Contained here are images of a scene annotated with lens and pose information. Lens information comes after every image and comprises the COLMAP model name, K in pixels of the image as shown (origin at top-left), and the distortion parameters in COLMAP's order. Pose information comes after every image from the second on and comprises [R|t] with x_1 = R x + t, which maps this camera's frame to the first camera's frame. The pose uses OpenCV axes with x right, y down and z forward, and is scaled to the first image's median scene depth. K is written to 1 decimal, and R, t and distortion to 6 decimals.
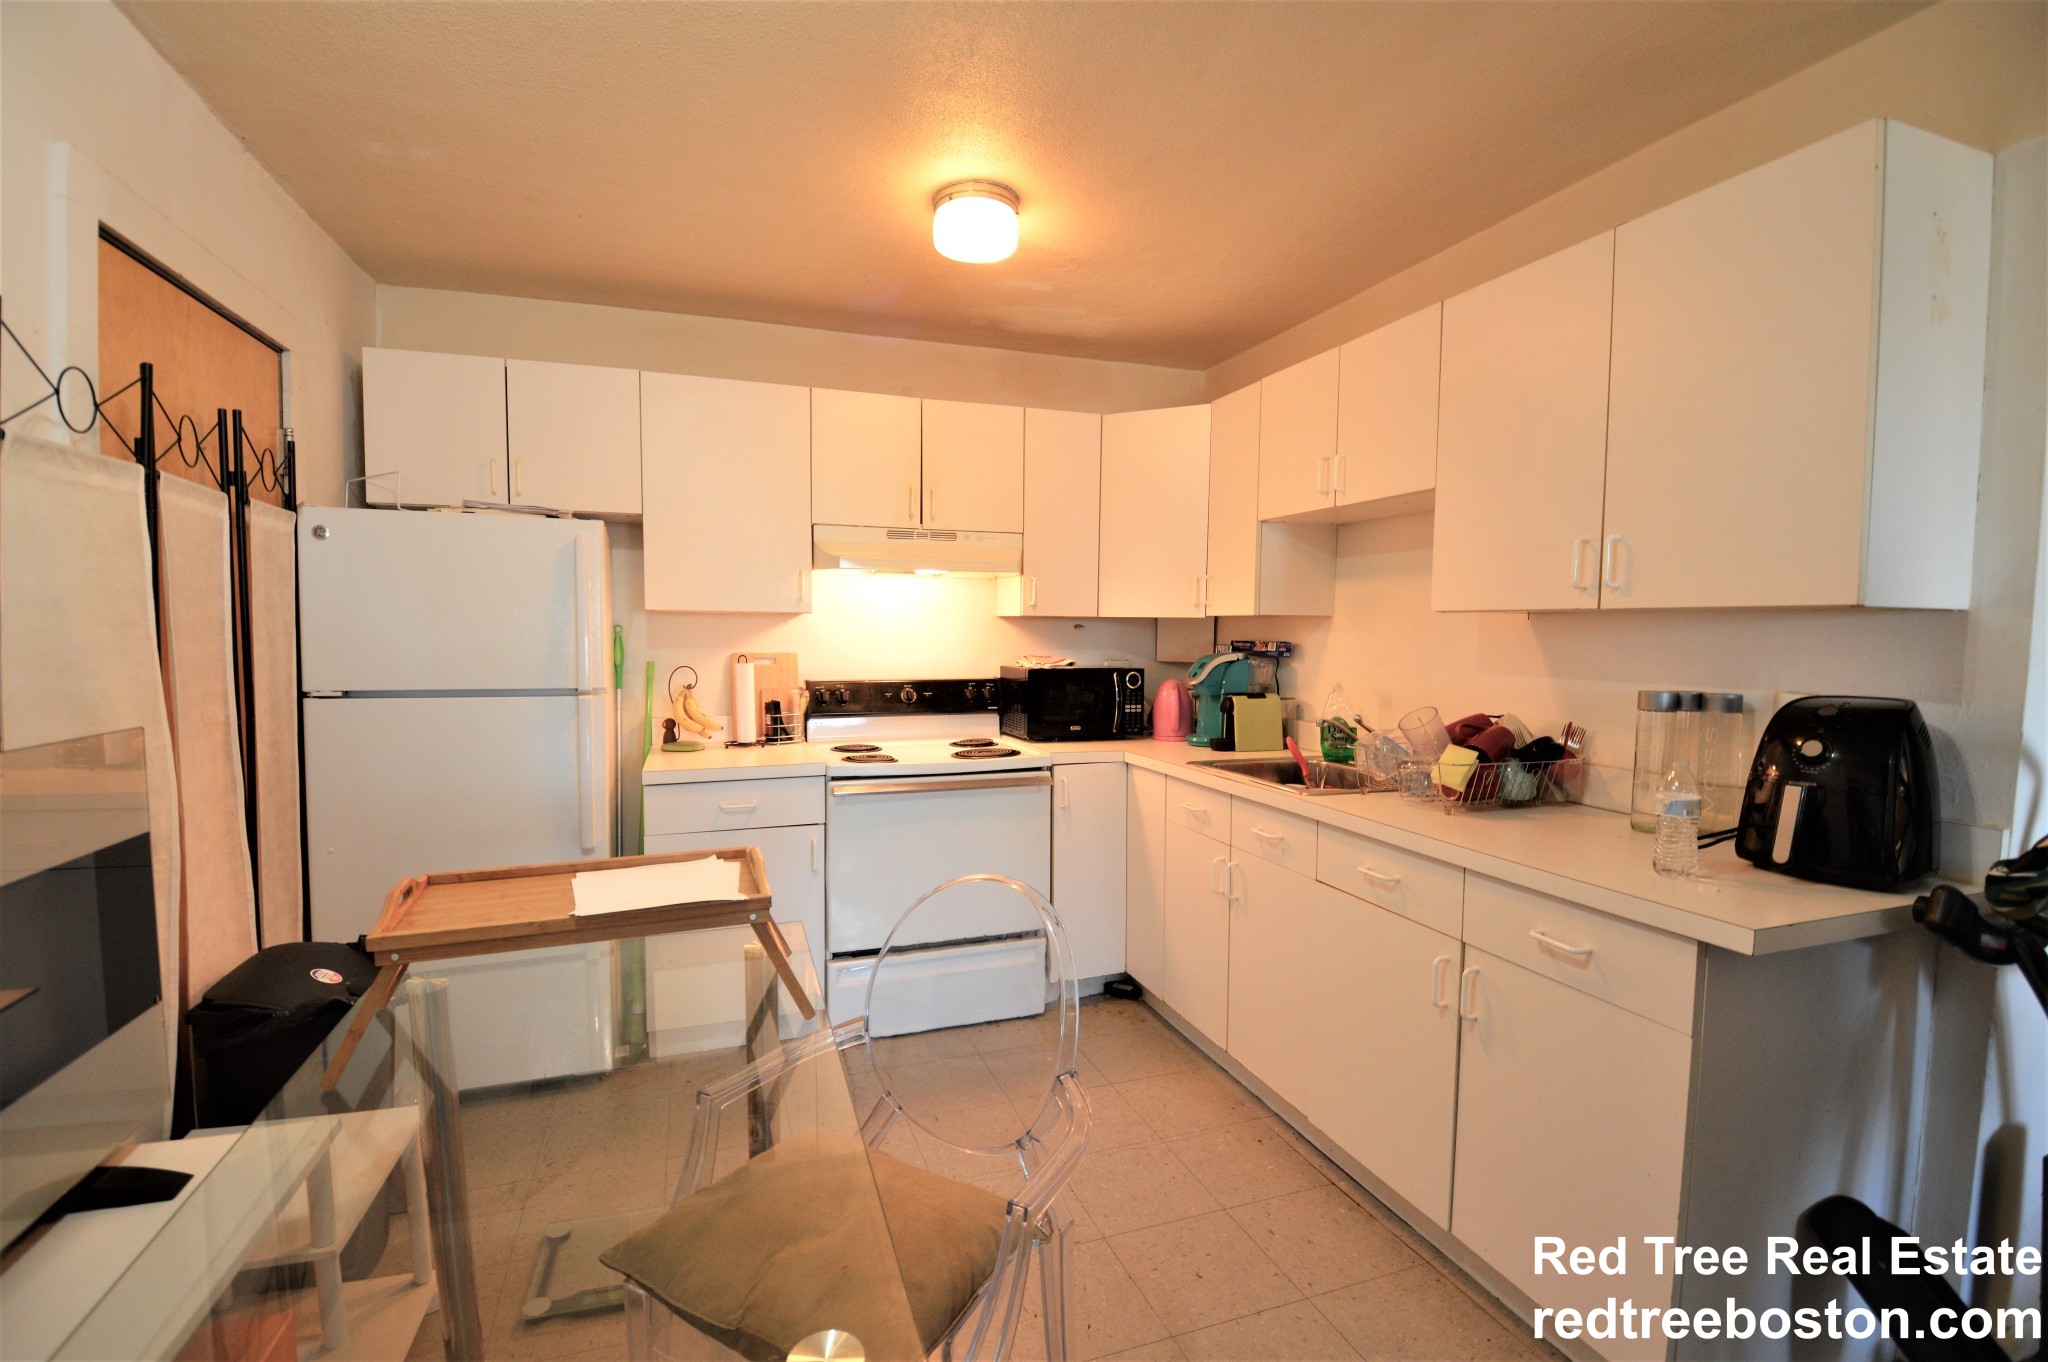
lens RADIAL K [[898.8, 0, 1078.4], [0, 898.8, 659.0], [0, 0, 1]] dist [-0.001047, -0.017893]
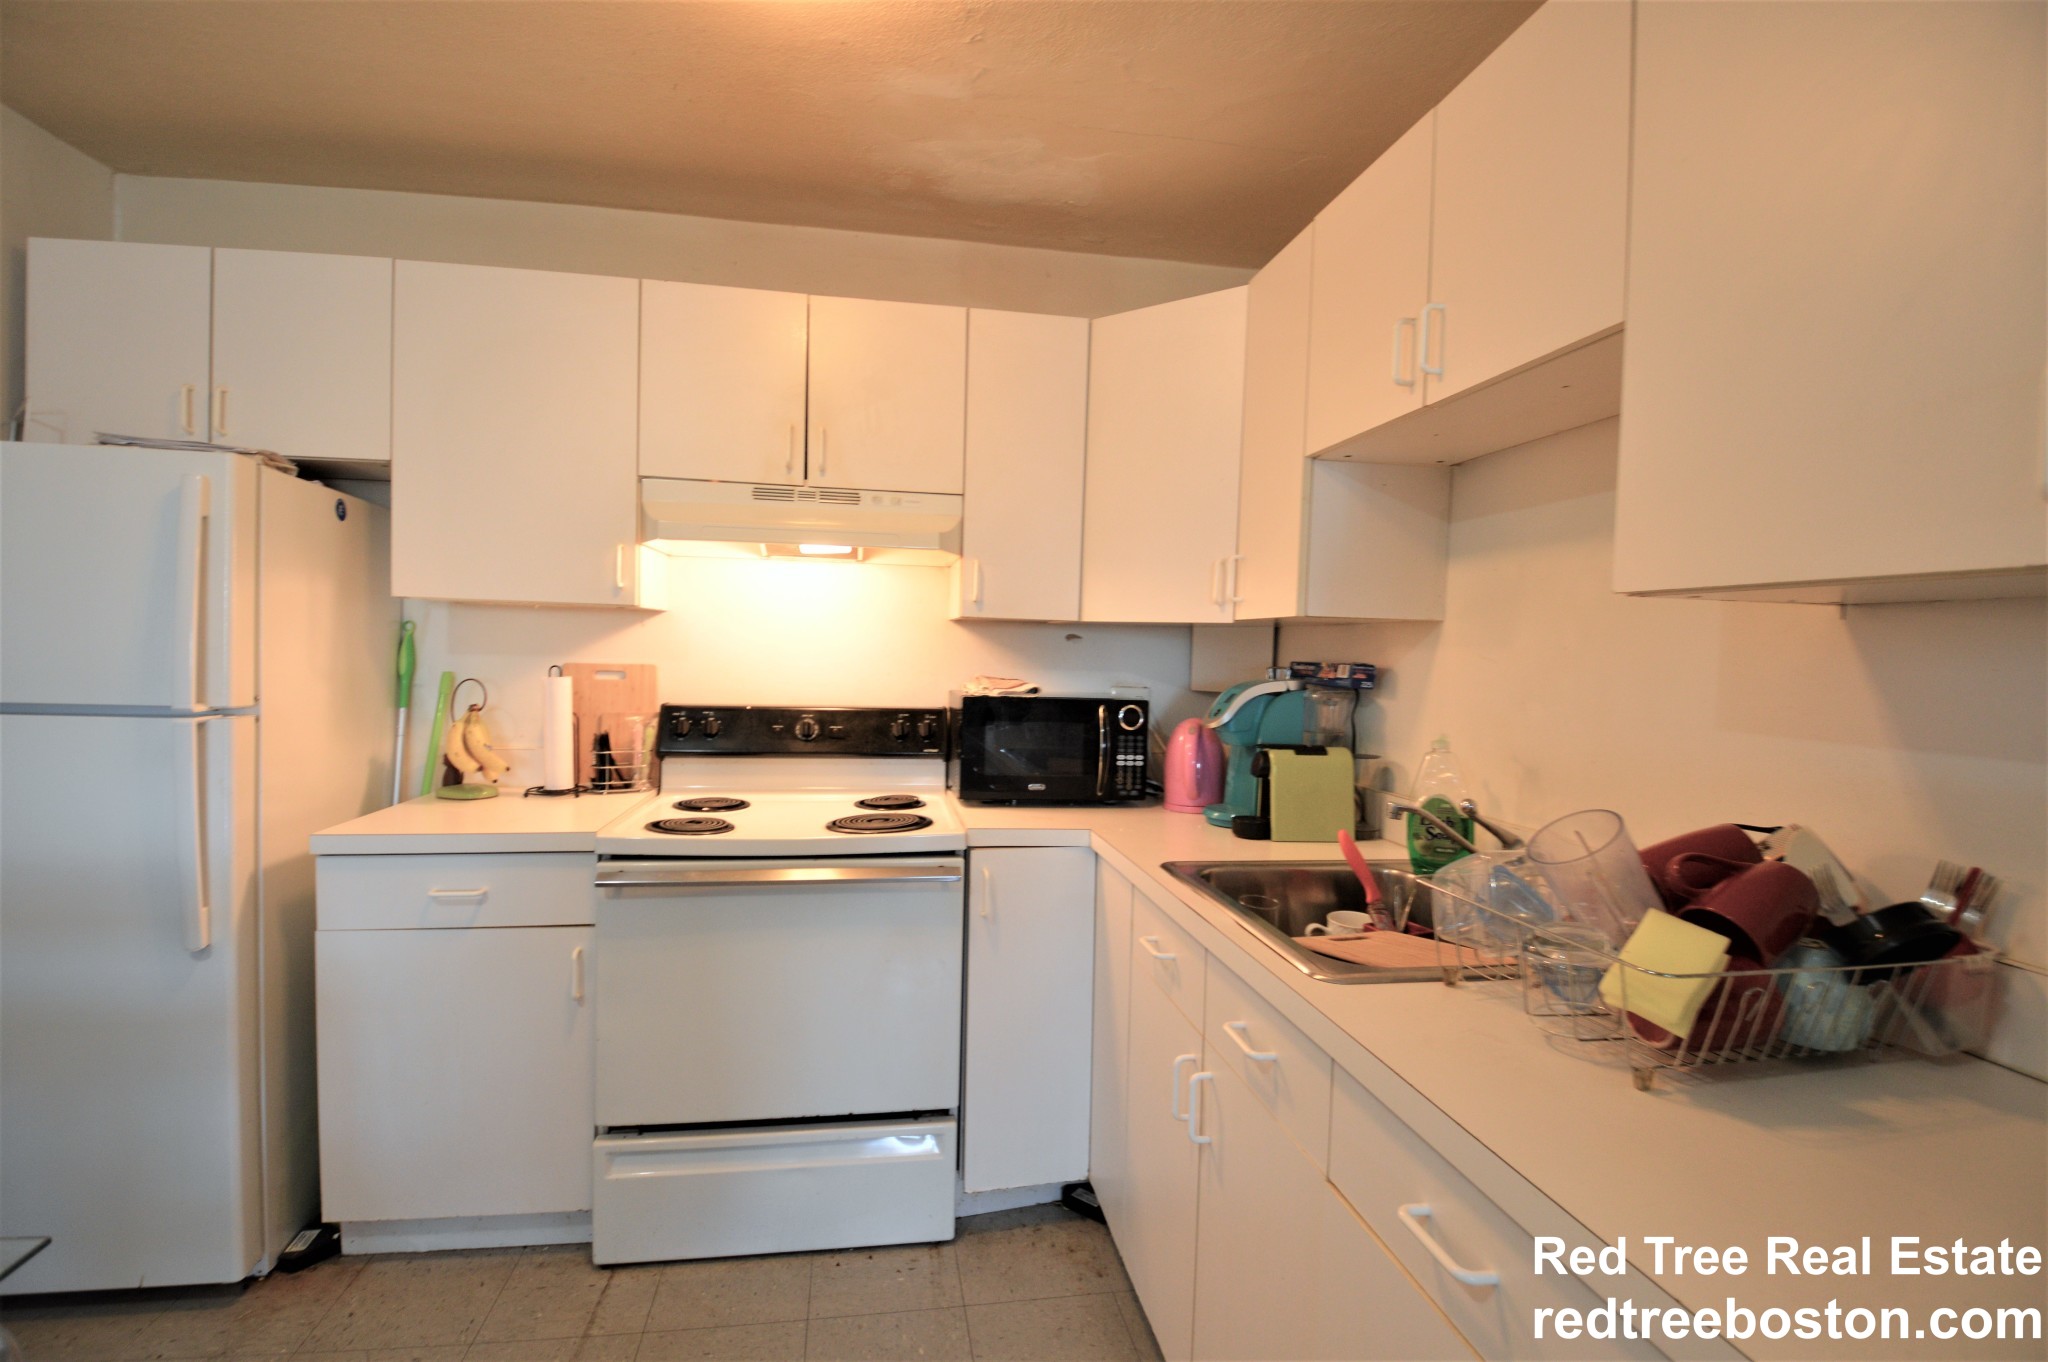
lens RADIAL K [[898.8, 0, 1078.4], [0, 898.8, 659.0], [0, 0, 1]] dist [-0.001047, -0.017893]
pose [[0.982754, 0.020478, -0.183782, 0.154238], [-0.025427, 0.999374, -0.024612, -0.002394], [0.183163, 0.028861, 0.982659, 0.369006]]
